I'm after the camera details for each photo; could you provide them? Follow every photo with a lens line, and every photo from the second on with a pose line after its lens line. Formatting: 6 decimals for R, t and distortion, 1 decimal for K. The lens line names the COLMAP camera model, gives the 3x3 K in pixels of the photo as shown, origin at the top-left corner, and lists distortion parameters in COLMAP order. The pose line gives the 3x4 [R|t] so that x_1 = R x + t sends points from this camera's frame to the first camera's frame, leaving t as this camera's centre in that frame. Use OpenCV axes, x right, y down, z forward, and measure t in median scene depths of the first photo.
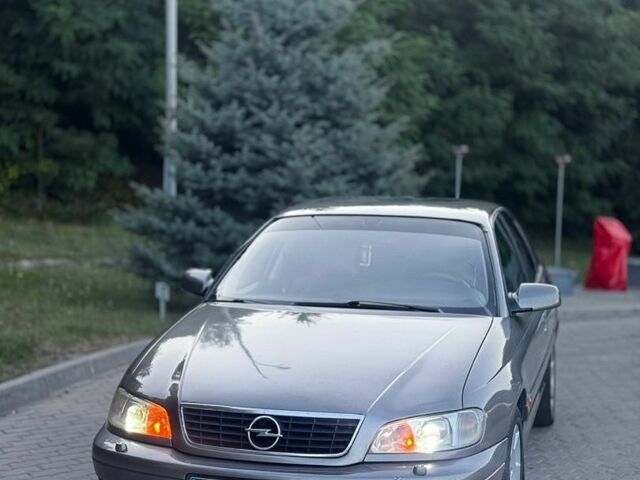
lens RADIAL K [[1153.5, 0, 320.0], [0, 1153.5, 240.0], [0, 0, 1]] dist [0.088051, 0.292051]
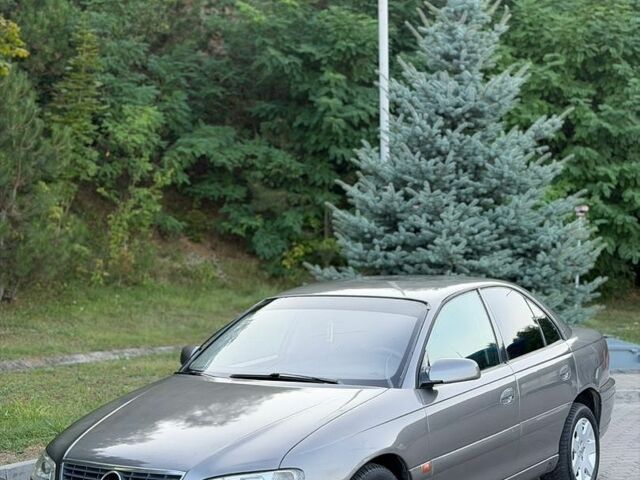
lens RADIAL K [[1153.5, 0, 320.0], [0, 1153.5, 240.0], [0, 0, 1]] dist [0.088051, 0.292051]
pose [[0.949644, -0.029827, -0.311908, 0.189423], [0.010975, 0.998014, -0.062023, -0.002949], [0.313139, 0.055477, 0.948086, -0.028155]]
